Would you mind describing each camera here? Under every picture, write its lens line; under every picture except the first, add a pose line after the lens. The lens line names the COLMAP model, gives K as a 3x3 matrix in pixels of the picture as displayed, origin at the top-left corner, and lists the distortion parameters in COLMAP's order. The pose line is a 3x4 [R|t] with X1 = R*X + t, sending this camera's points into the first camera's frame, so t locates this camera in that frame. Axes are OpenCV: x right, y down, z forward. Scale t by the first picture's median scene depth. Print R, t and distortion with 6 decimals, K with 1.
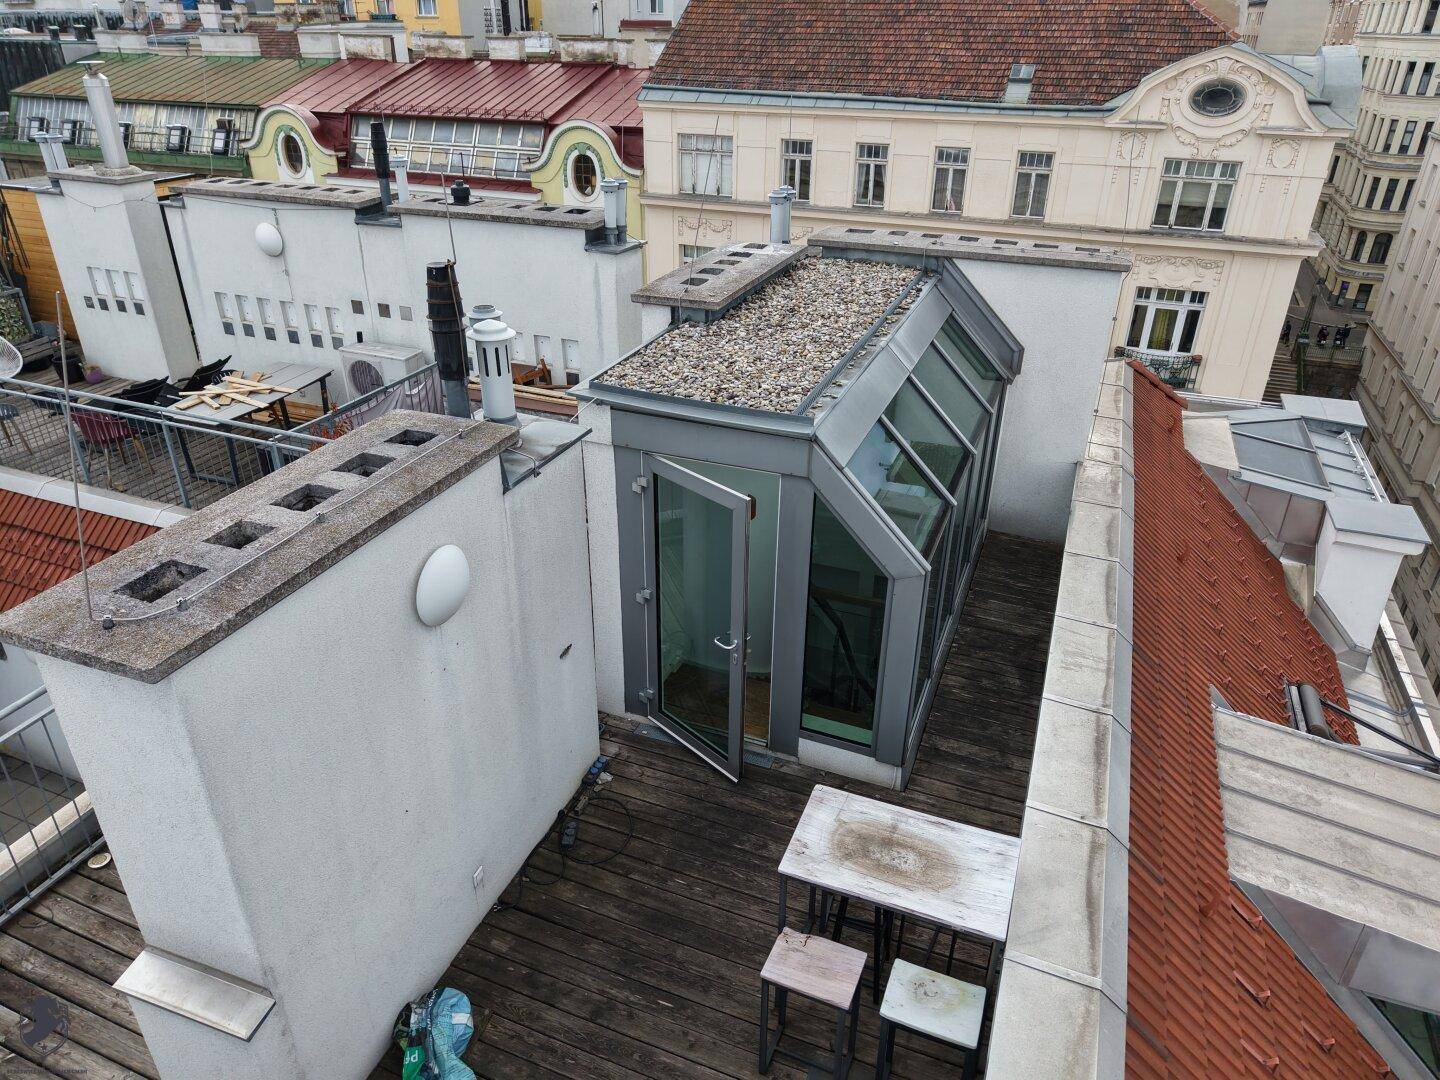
lens RADIAL K [[963.0, 0, 714.6], [0, 963.0, 529.2], [0, 0, 1]] dist [0.013914, -0.016230]
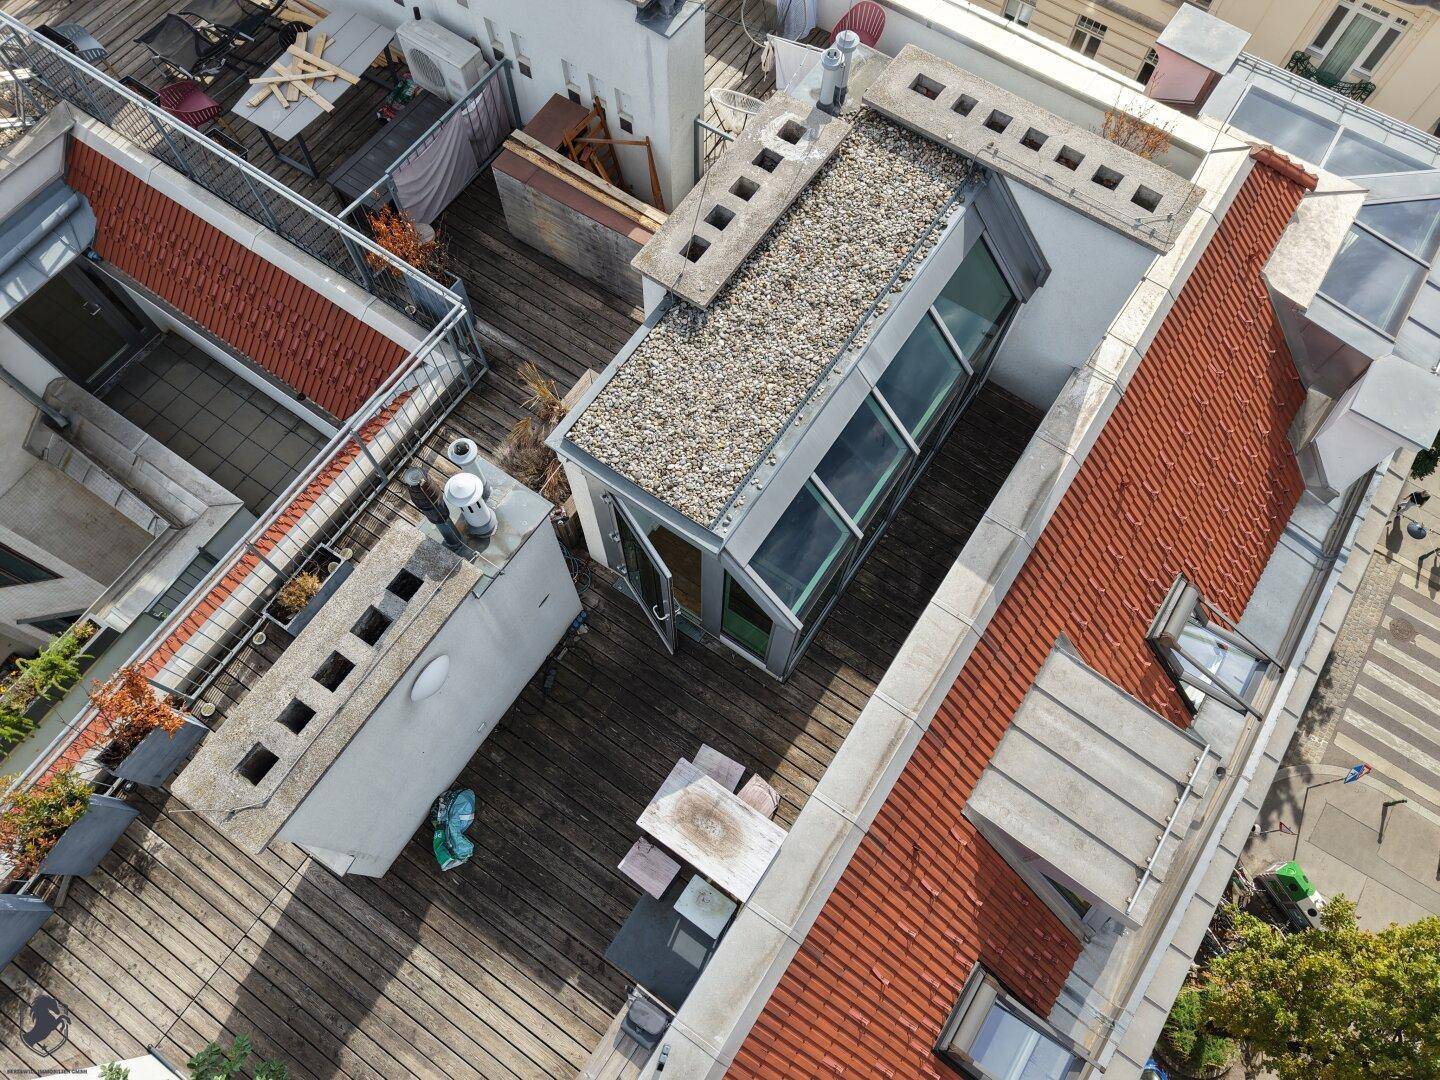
lens RADIAL K [[963.0, 0, 714.6], [0, 963.0, 529.2], [0, 0, 1]] dist [0.013914, -0.016230]
pose [[0.976293, 0.201641, -0.078690, 0.180556], [-0.105199, 0.759748, 0.641651, -0.896503], [0.189168, -0.618162, 0.762949, 0.044473]]
